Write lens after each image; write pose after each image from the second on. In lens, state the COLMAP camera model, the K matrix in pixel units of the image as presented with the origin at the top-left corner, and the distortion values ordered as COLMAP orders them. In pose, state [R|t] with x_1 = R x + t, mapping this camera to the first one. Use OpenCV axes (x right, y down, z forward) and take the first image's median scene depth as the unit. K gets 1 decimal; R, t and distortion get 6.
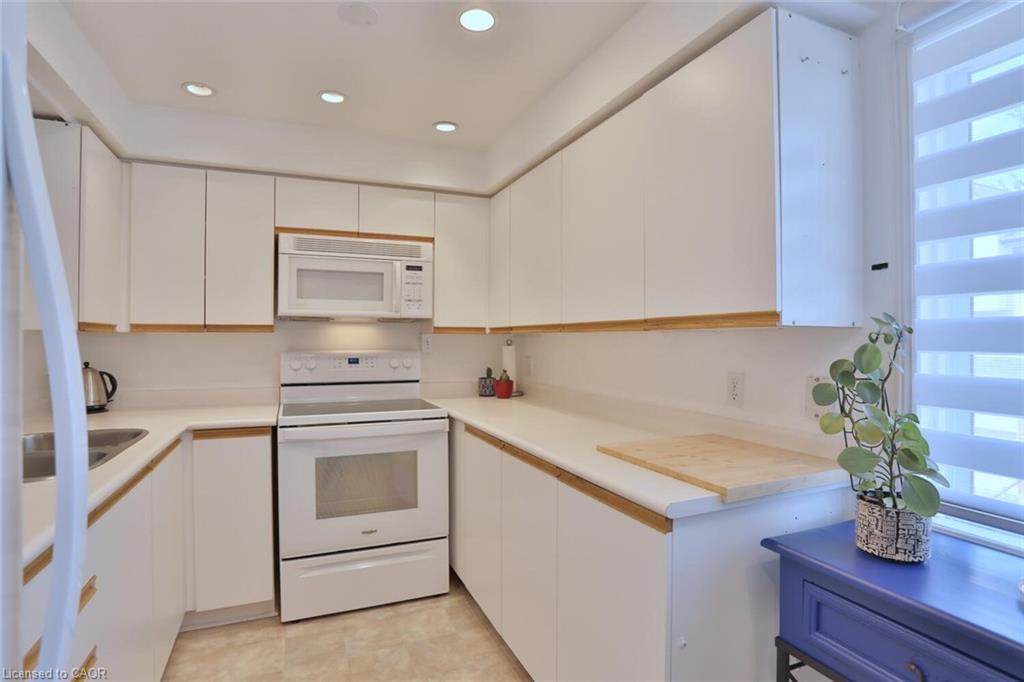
lens RADIAL K [[529.0, 0, 512.0], [0, 529.0, 341.0], [0, 0, 1]] dist [-0.079211, 0.038958]
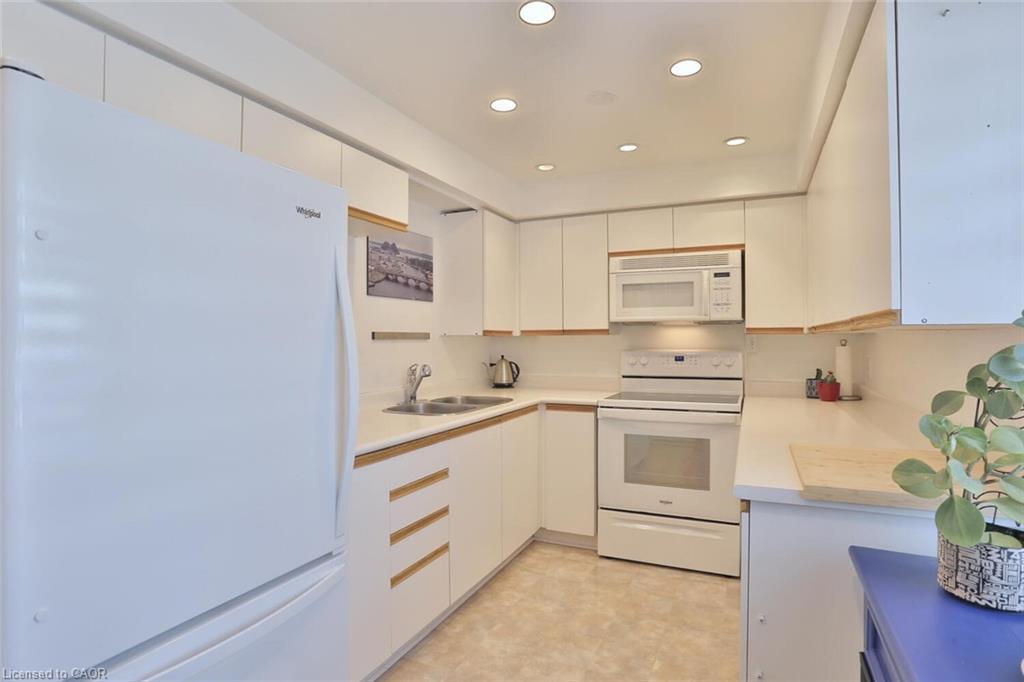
lens RADIAL K [[529.0, 0, 512.0], [0, 529.0, 341.0], [0, 0, 1]] dist [-0.079211, 0.038958]
pose [[0.669088, -0.001617, -0.743181, 0.381199], [0.001922, 0.999998, -0.000445, -0.001120], [0.743181, -0.001130, 0.669090, -0.057969]]
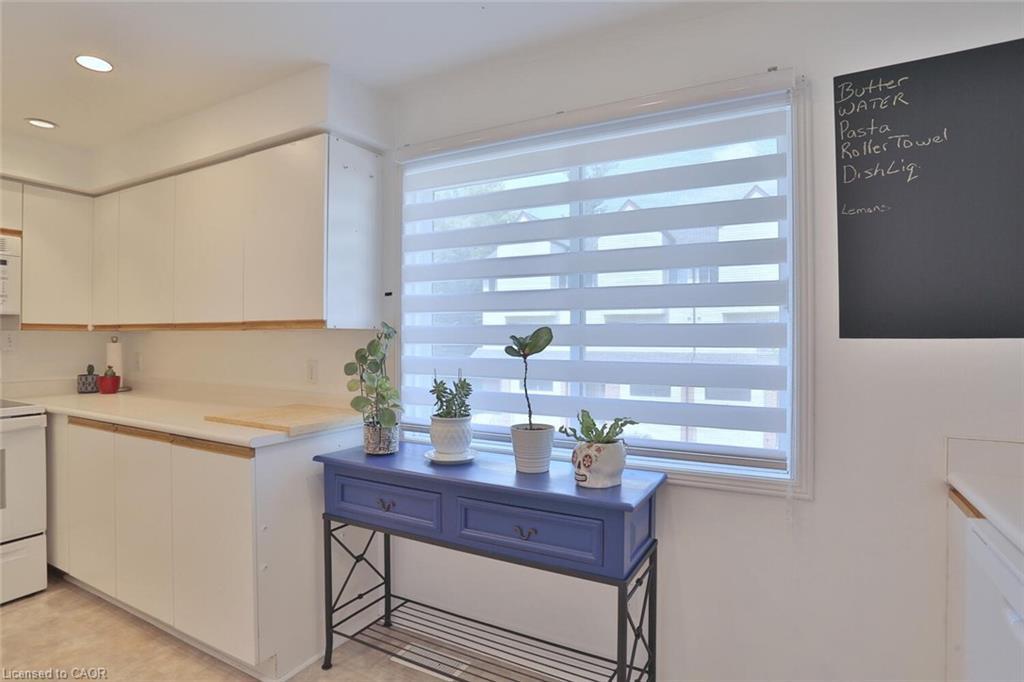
lens RADIAL K [[542.3, 0, 512.0], [0, 542.3, 341.0], [0, 0, 1]] dist [-0.078041, 0.037781]
pose [[0.786263, -0.001439, 0.617890, -0.038184], [-0.000732, 0.999994, 0.003262, 0.002428], [-0.617892, -0.003017, 0.786258, -0.369514]]
